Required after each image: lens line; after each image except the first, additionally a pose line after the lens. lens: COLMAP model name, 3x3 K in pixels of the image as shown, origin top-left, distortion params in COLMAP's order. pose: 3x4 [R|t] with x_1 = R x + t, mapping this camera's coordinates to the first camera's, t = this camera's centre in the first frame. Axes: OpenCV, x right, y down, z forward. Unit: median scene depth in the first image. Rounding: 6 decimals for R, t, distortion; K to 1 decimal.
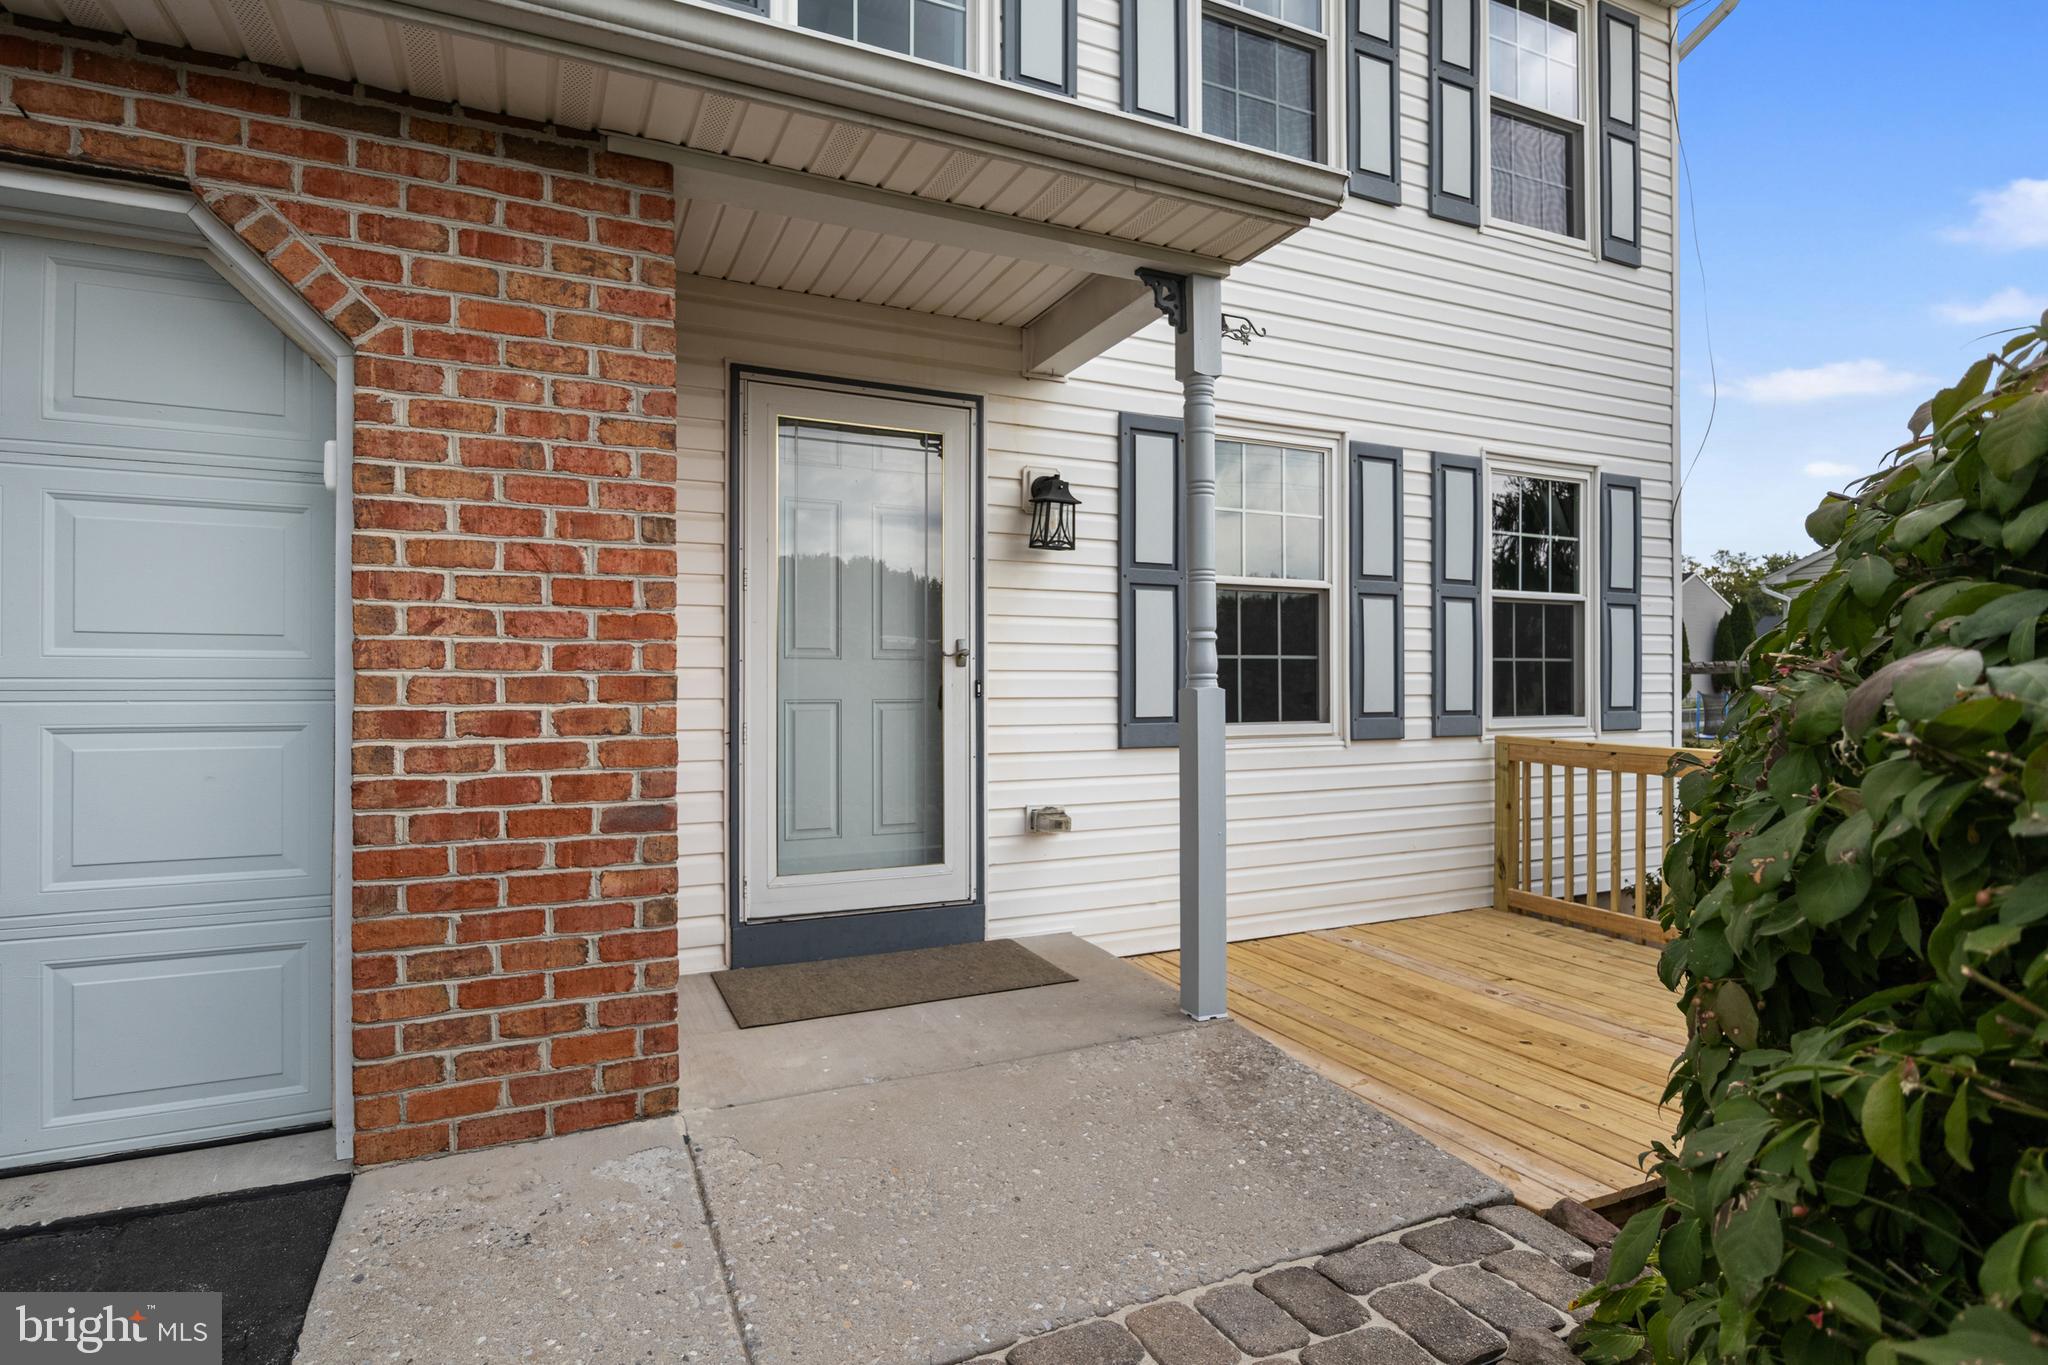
lens RADIAL K [[1034.5, 0, 1025.1], [0, 1034.5, 682.8], [0, 0, 1]] dist [-0.006953, -0.000340]
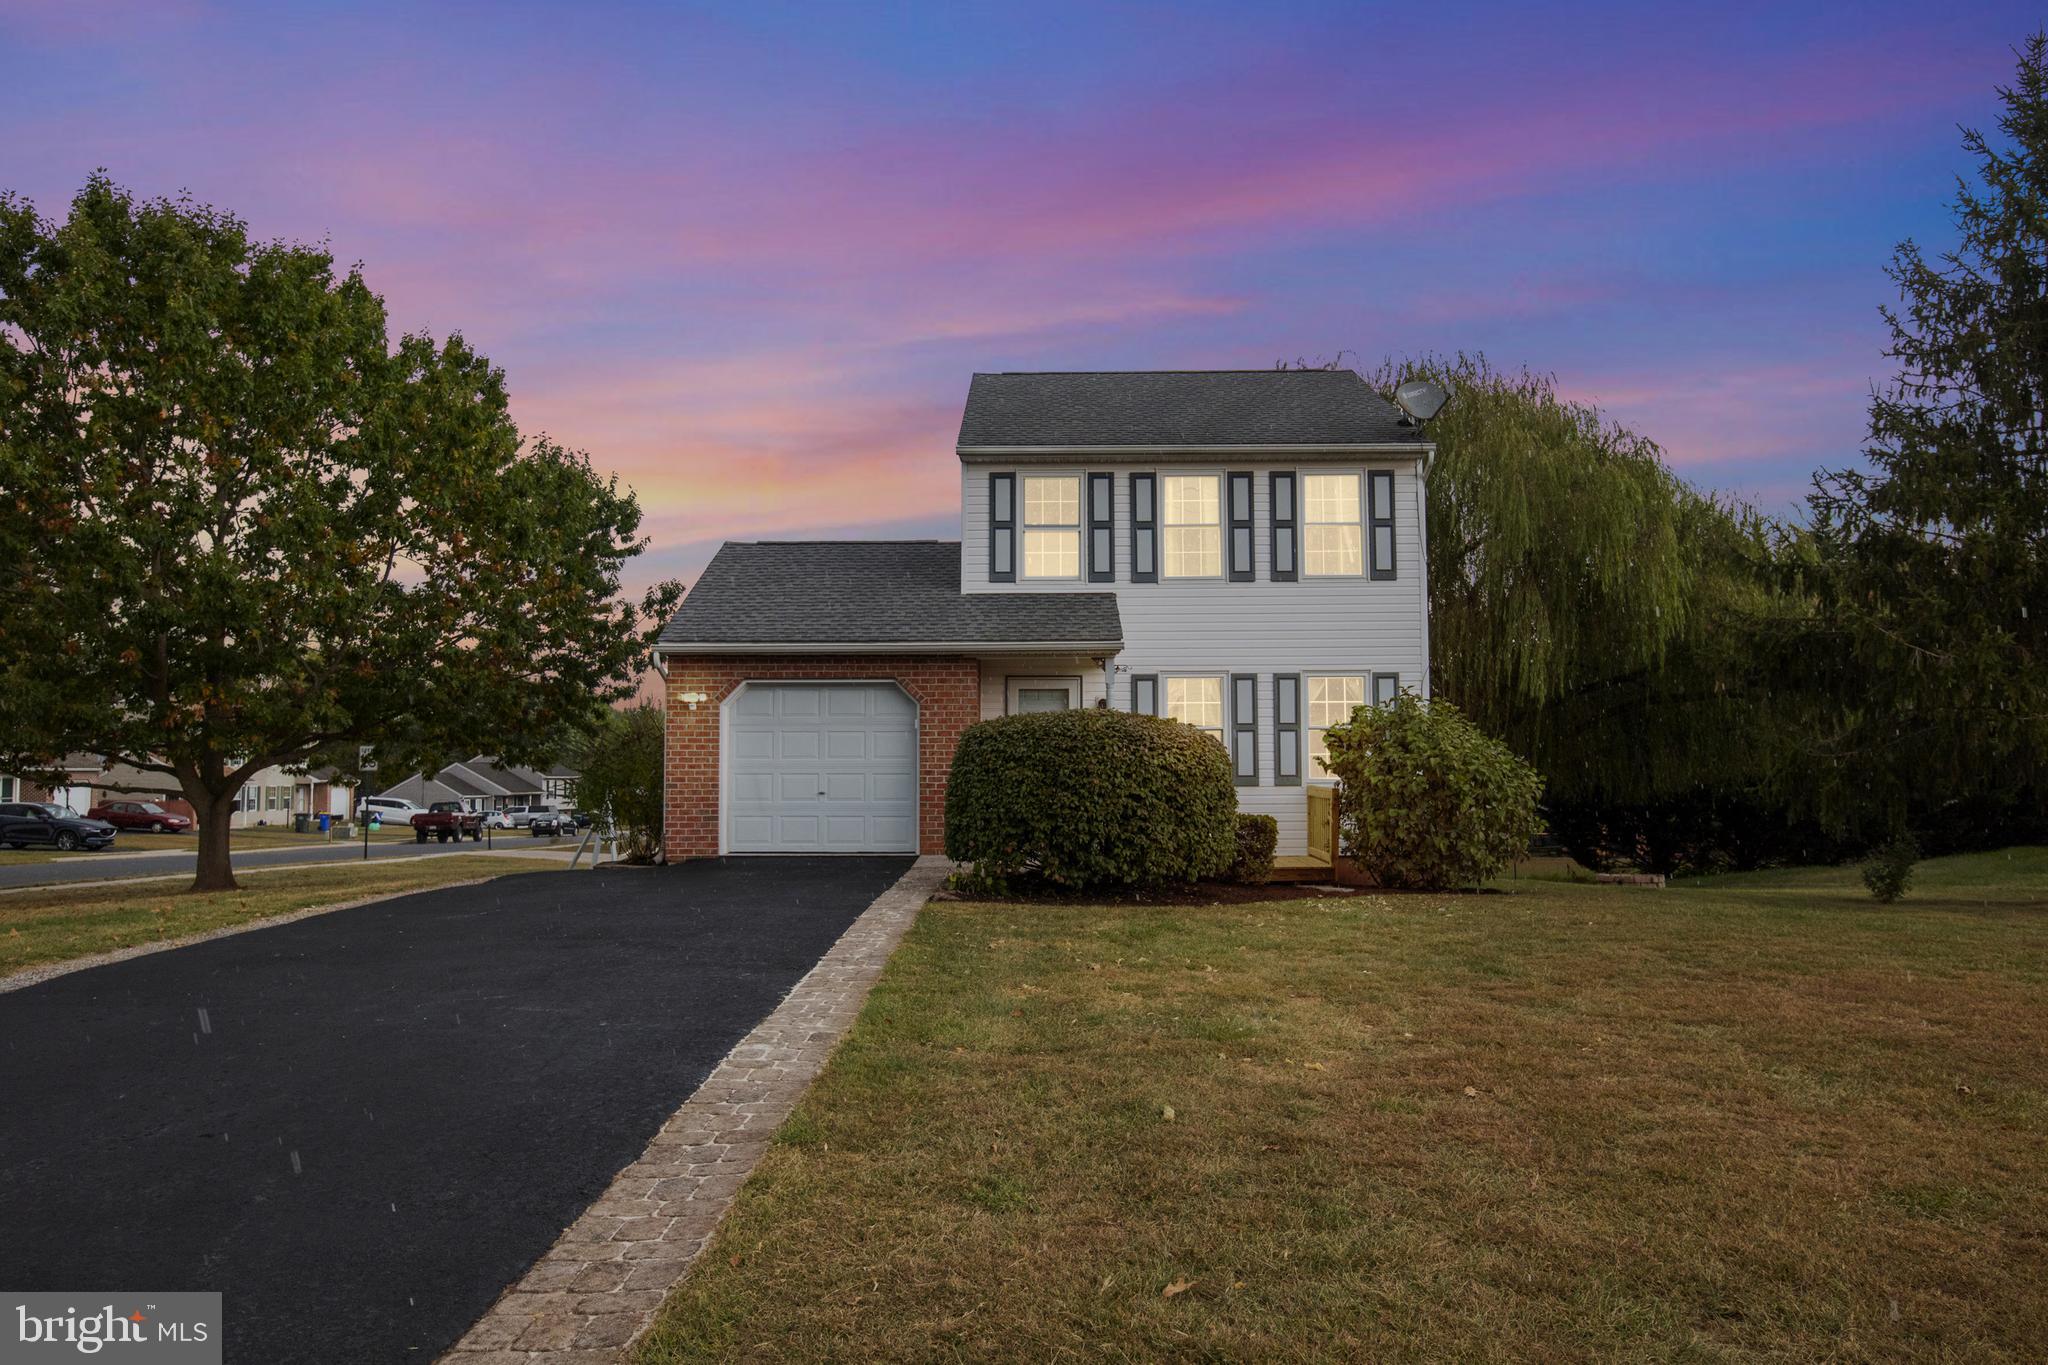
lens RADIAL K [[1399.2, 0, 1030.5], [0, 1399.2, 684.3], [0, 0, 1]] dist [0.003578, 0.002051]
pose [[0.901348, -0.033706, -0.431782, 1.551092], [0.004864, 0.997692, -0.067729, 0.040203], [0.433068, 0.058947, 0.899432, -2.730863]]
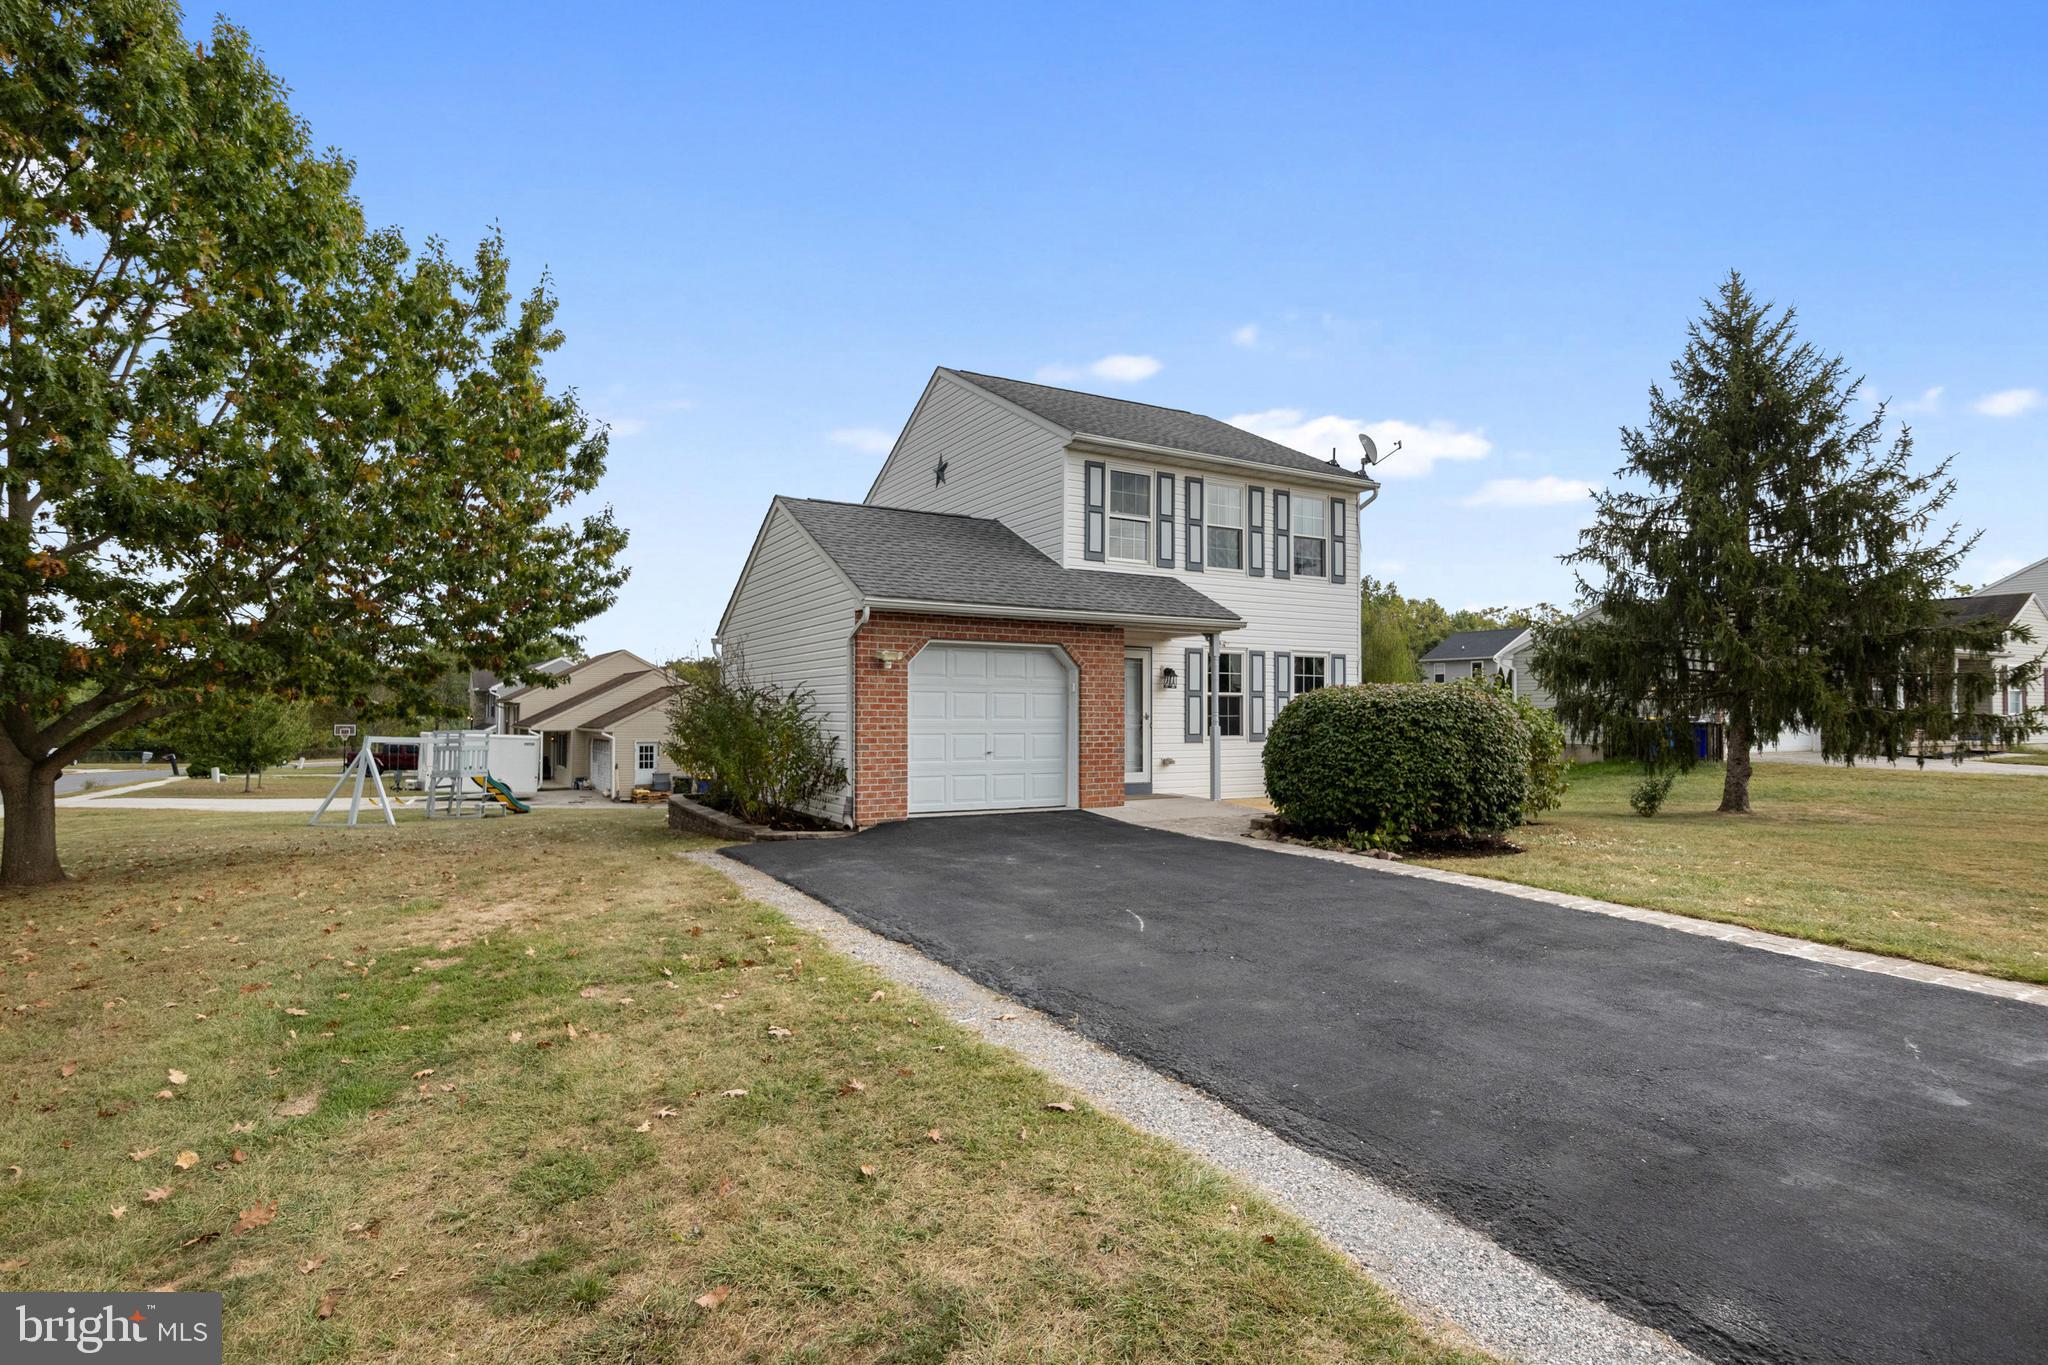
lens RADIAL K [[1034.5, 0, 1032.7], [0, 1034.5, 690.3], [0, 0, 1]] dist [-0.006953, -0.000340]
pose [[0.996151, 0.006739, 0.087389, -0.729536], [-0.005147, 0.999817, -0.018428, -0.046435], [-0.087497, 0.017907, 0.996004, -2.452058]]
